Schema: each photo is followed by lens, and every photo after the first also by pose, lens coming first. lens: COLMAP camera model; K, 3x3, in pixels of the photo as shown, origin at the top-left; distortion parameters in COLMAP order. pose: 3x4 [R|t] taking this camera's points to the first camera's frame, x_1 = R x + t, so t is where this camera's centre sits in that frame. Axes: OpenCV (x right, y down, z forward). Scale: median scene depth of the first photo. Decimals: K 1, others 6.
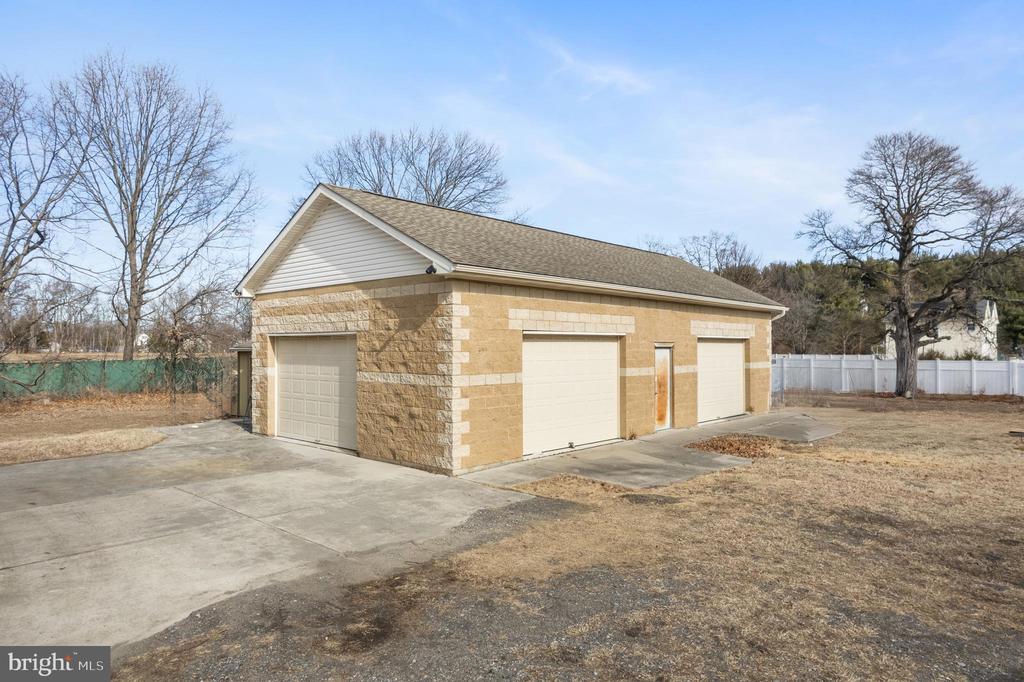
lens RADIAL K [[658.9, 0, 516.5], [0, 658.9, 339.7], [0, 0, 1]] dist [-0.021492, 0.005750]
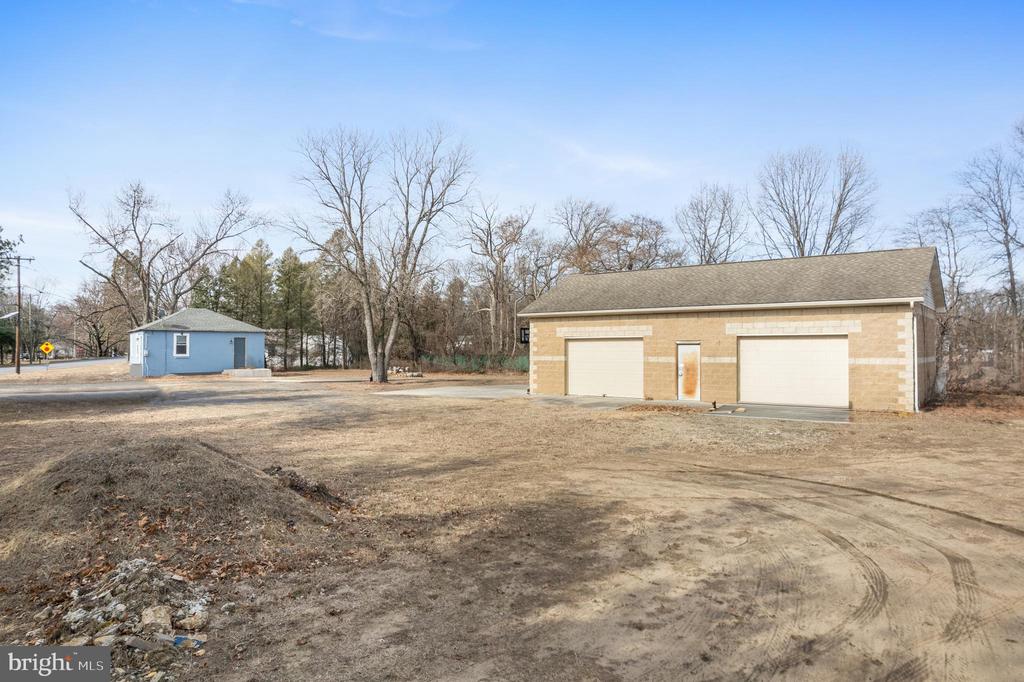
lens RADIAL K [[658.9, 0, 512.6], [0, 658.9, 343.3], [0, 0, 1]] dist [-0.021492, 0.005750]
pose [[0.068930, -0.005882, -0.997604, 2.258254], [0.014522, 0.999883, -0.004892, 0.015799], [0.997516, -0.014150, 0.069007, 0.691442]]
